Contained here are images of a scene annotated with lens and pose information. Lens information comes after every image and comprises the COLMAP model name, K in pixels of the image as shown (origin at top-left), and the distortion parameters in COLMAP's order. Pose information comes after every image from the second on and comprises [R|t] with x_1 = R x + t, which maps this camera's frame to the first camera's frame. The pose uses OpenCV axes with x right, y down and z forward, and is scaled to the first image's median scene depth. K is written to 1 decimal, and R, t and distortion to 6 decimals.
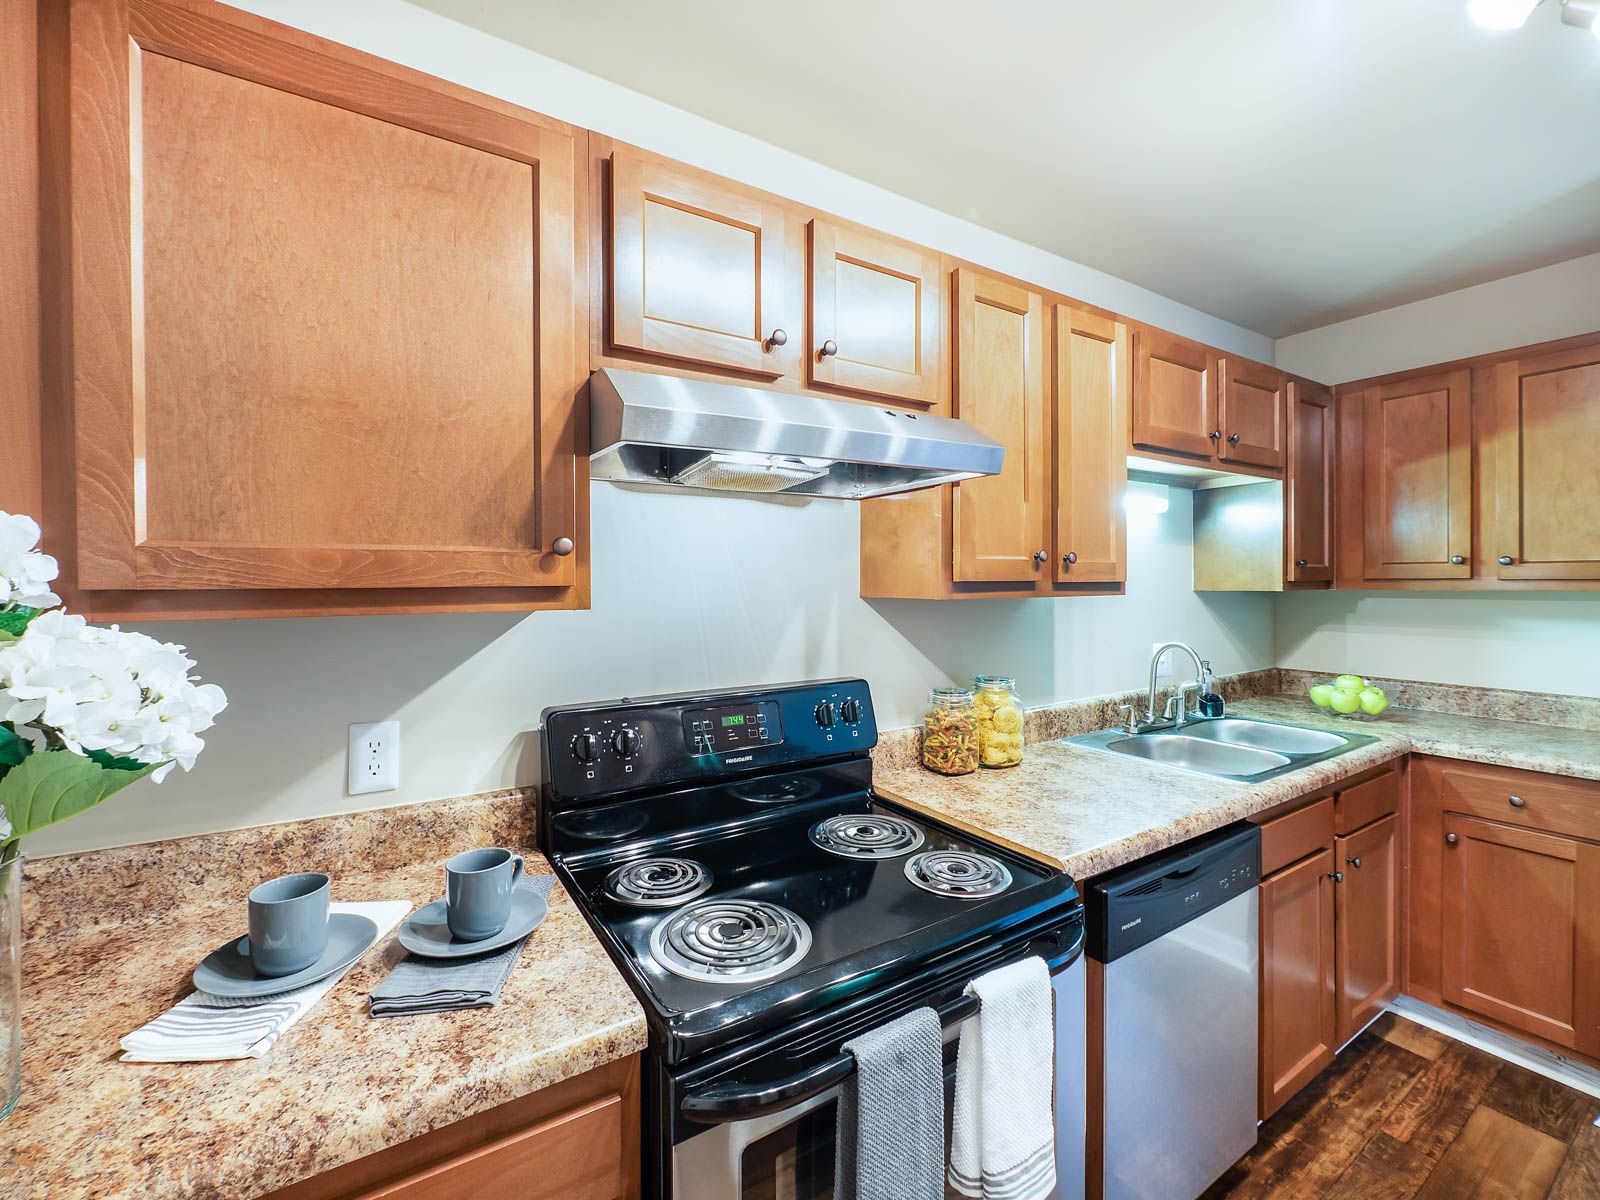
lens RADIAL K [[680.4, 0, 796.6], [0, 680.4, 587.4], [0, 0, 1]] dist [-0.000169, 0.000052]
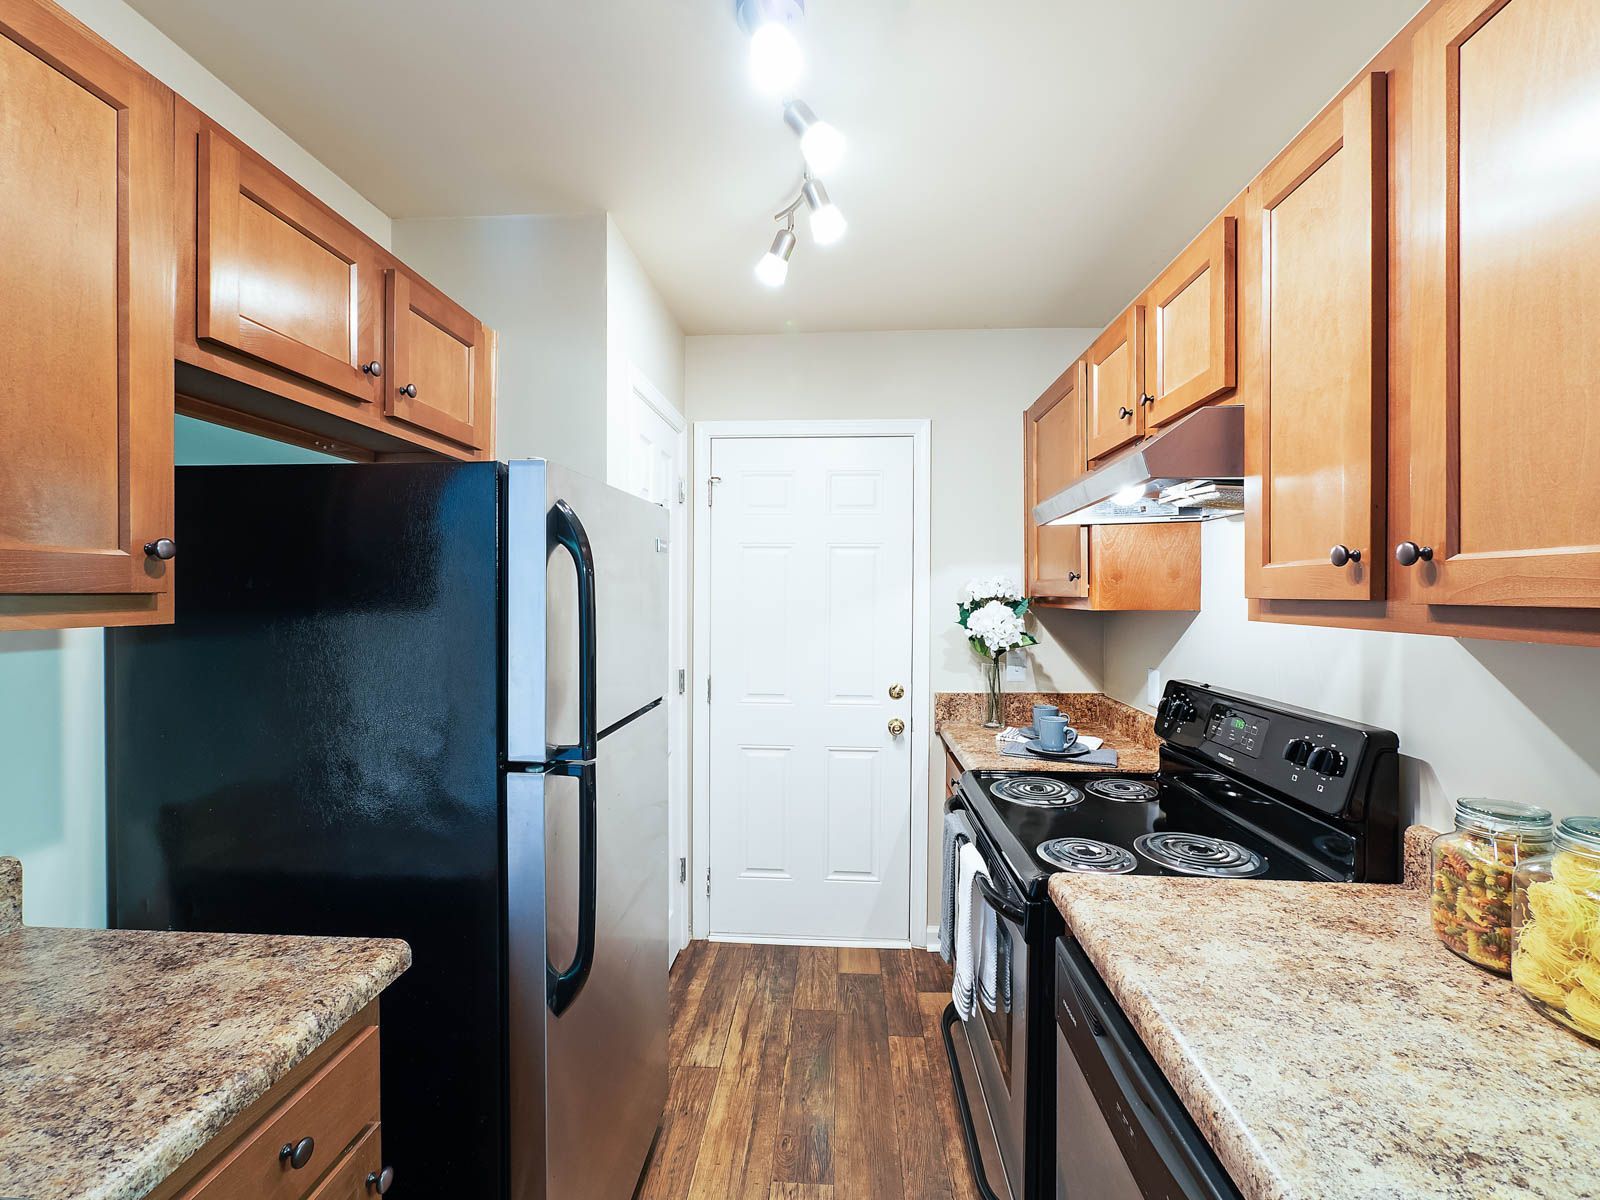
lens RADIAL K [[680.4, 0, 799.6], [0, 680.4, 594.9], [0, 0, 1]] dist [-0.000169, 0.000052]
pose [[-0.591281, 0.004911, -0.806451, 1.044890], [-0.009193, 0.999875, 0.012829, -0.014136], [0.806413, 0.014999, -0.591162, 0.944584]]
